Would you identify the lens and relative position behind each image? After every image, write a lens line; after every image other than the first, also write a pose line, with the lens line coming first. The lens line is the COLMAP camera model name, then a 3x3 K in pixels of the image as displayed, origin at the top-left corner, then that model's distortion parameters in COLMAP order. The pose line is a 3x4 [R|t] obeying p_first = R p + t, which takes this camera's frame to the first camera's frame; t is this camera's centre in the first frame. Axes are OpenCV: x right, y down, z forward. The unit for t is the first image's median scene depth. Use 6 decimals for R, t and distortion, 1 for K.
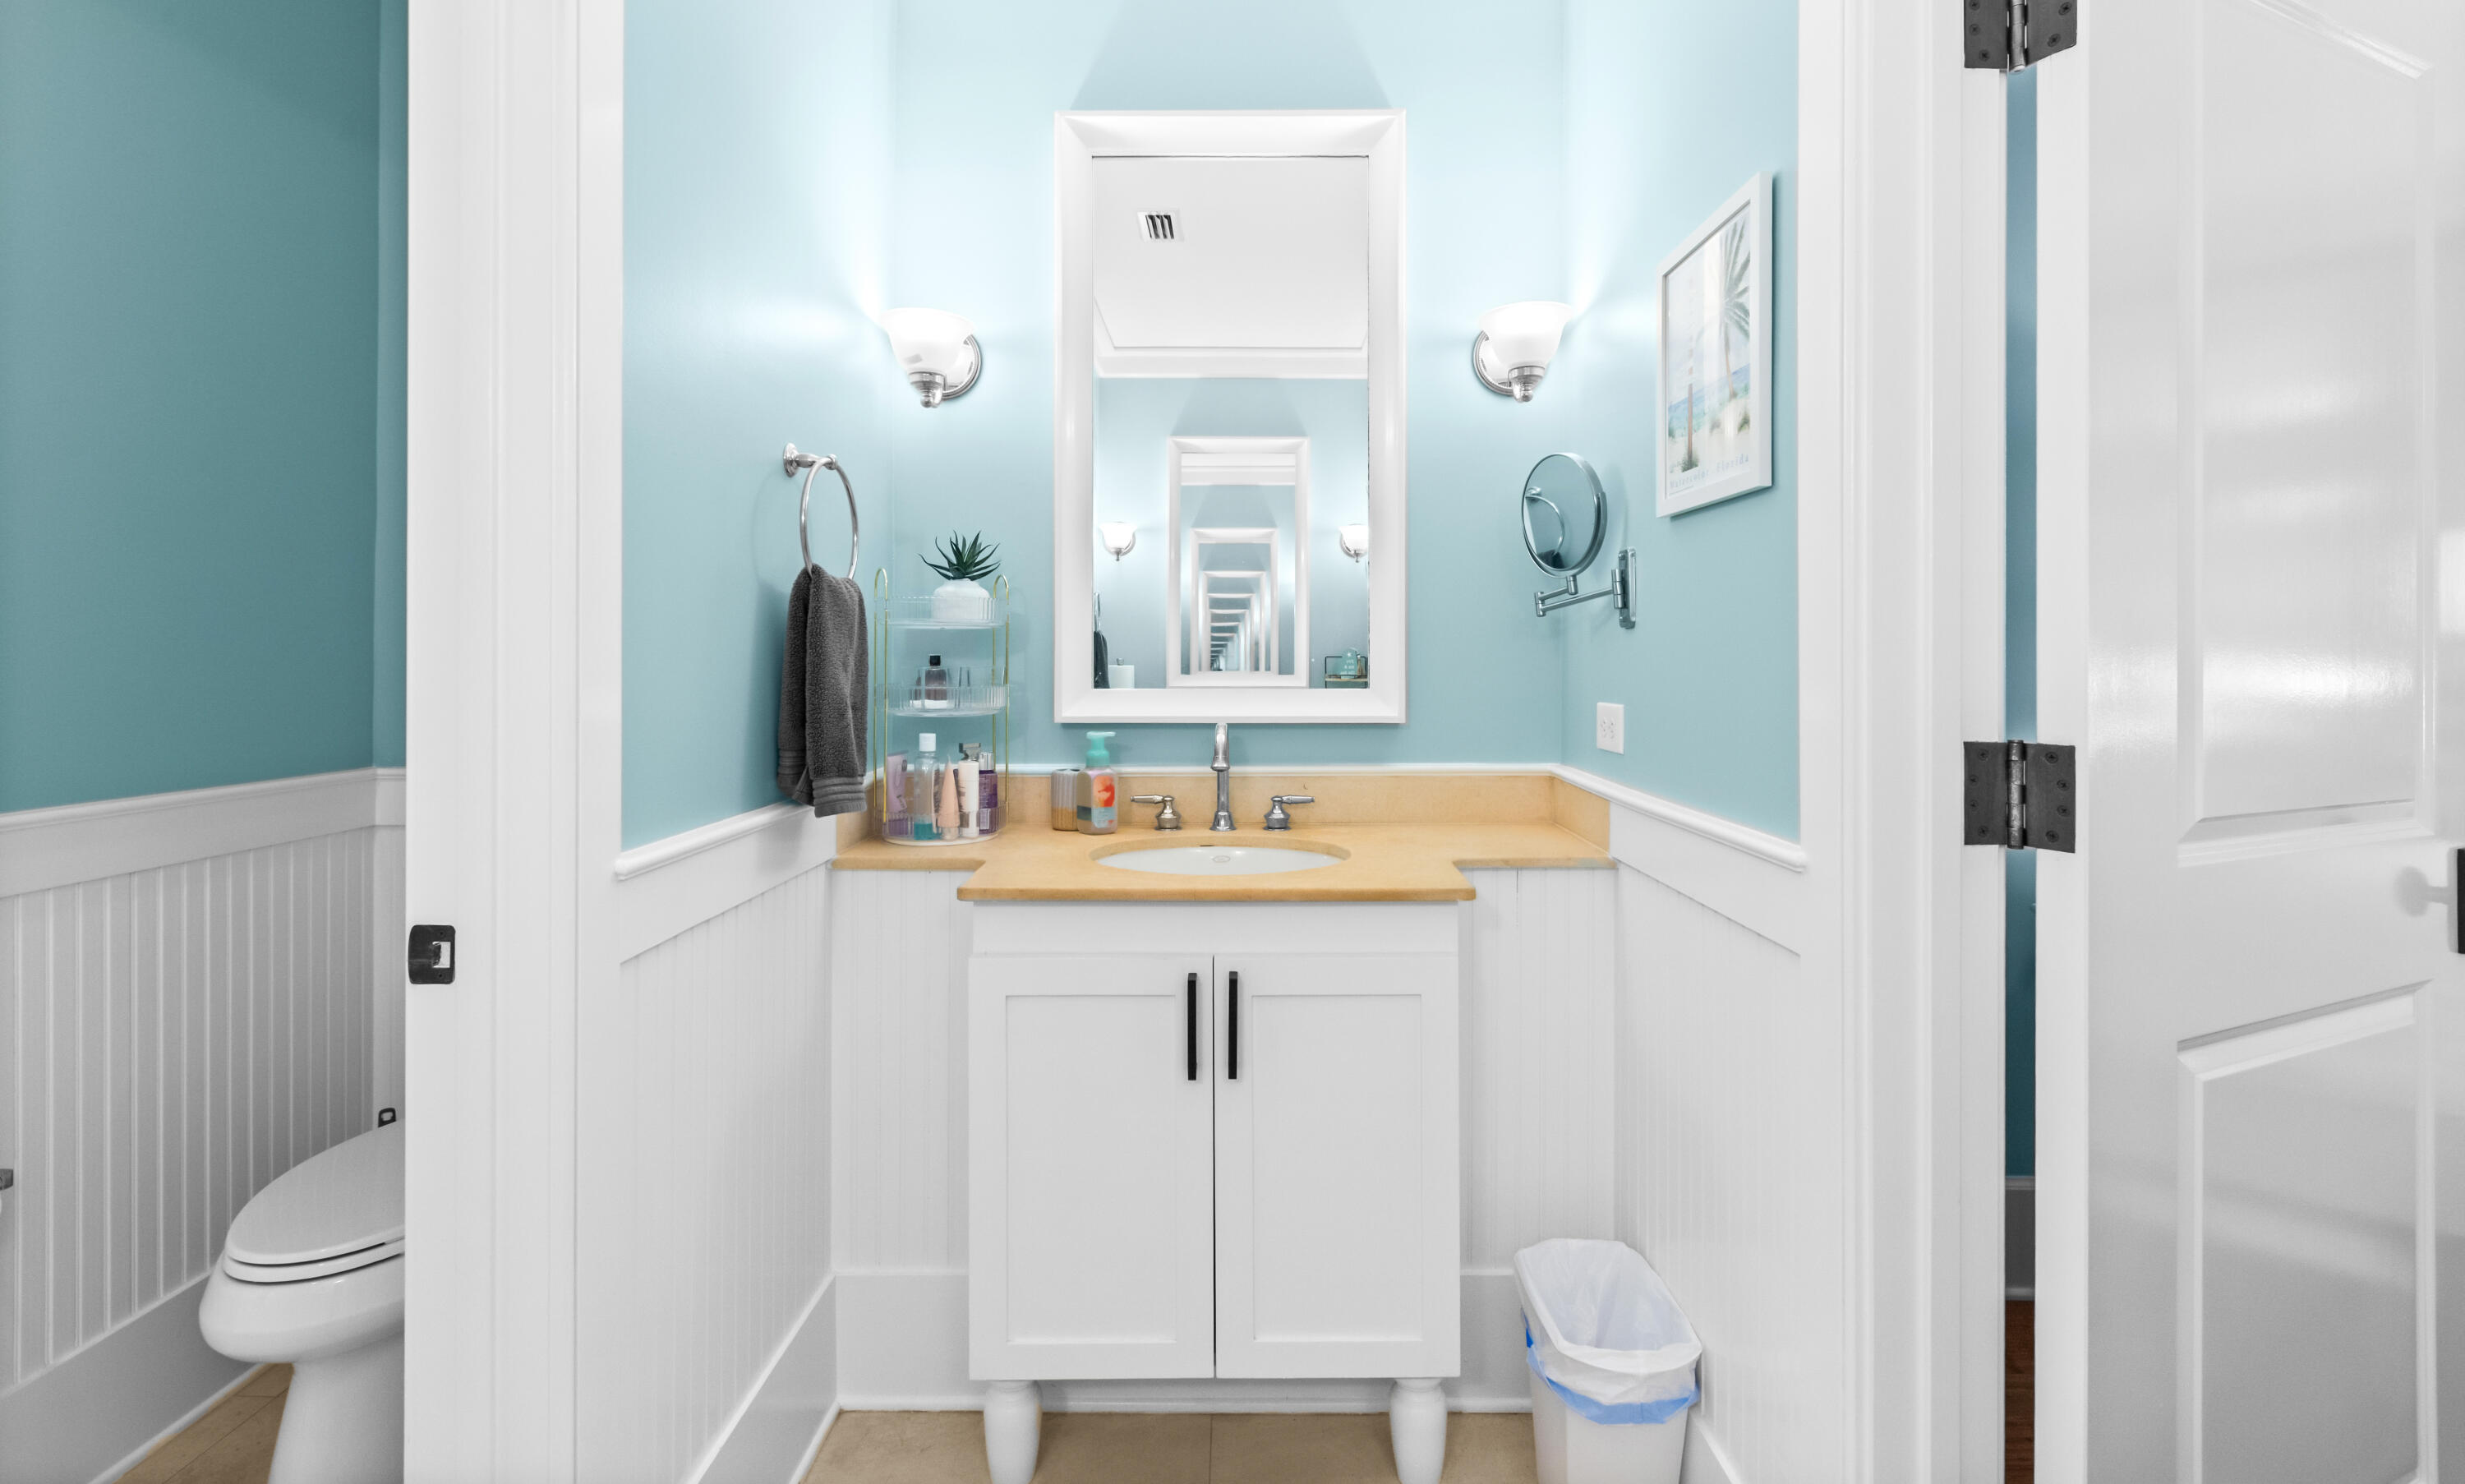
lens RADIAL K [[1092.1, 0, 1234.1], [0, 1092.1, 663.1], [0, 0, 1]] dist [0.000021, -0.000088]
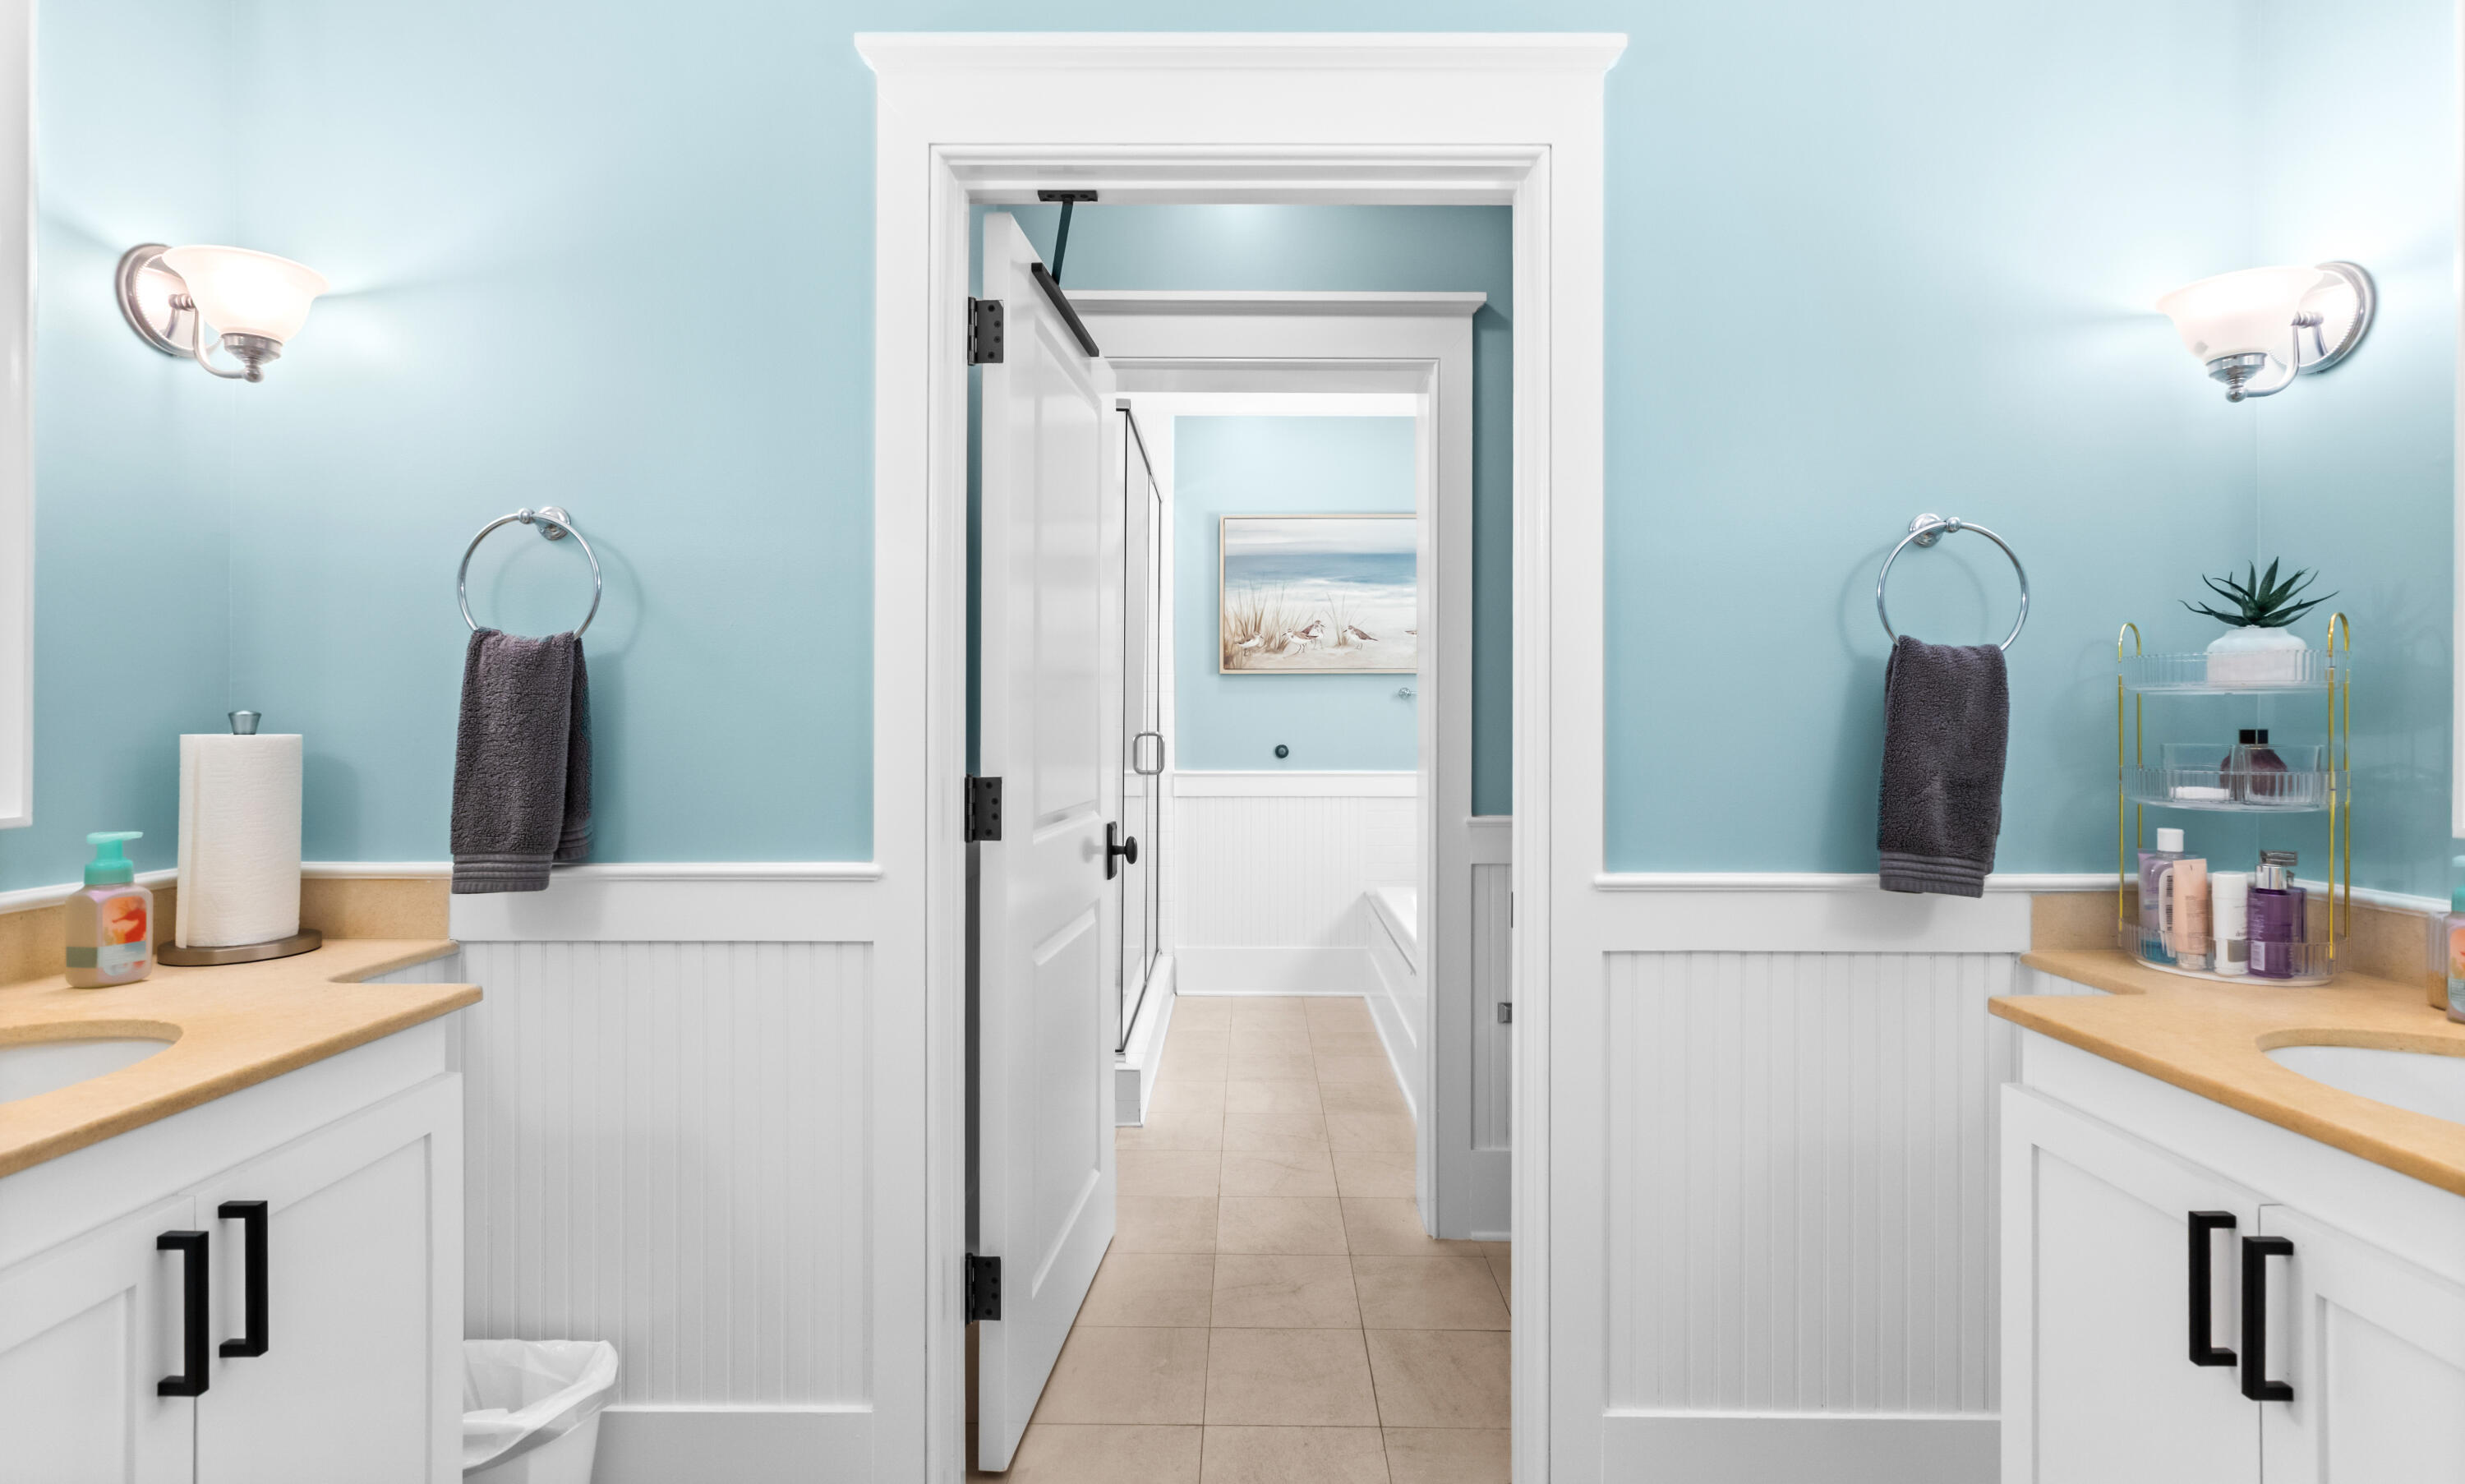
lens RADIAL K [[1138.2, 0, 1234.1], [0, 1138.2, 716.3], [0, 0, 1]] dist [0.001293, 0.000014]
pose [[-0.005253, -0.003080, -0.999981, 0.530246], [-0.001419, 0.999994, -0.003073, -0.012899], [0.999985, 0.001403, -0.005257, 0.321080]]
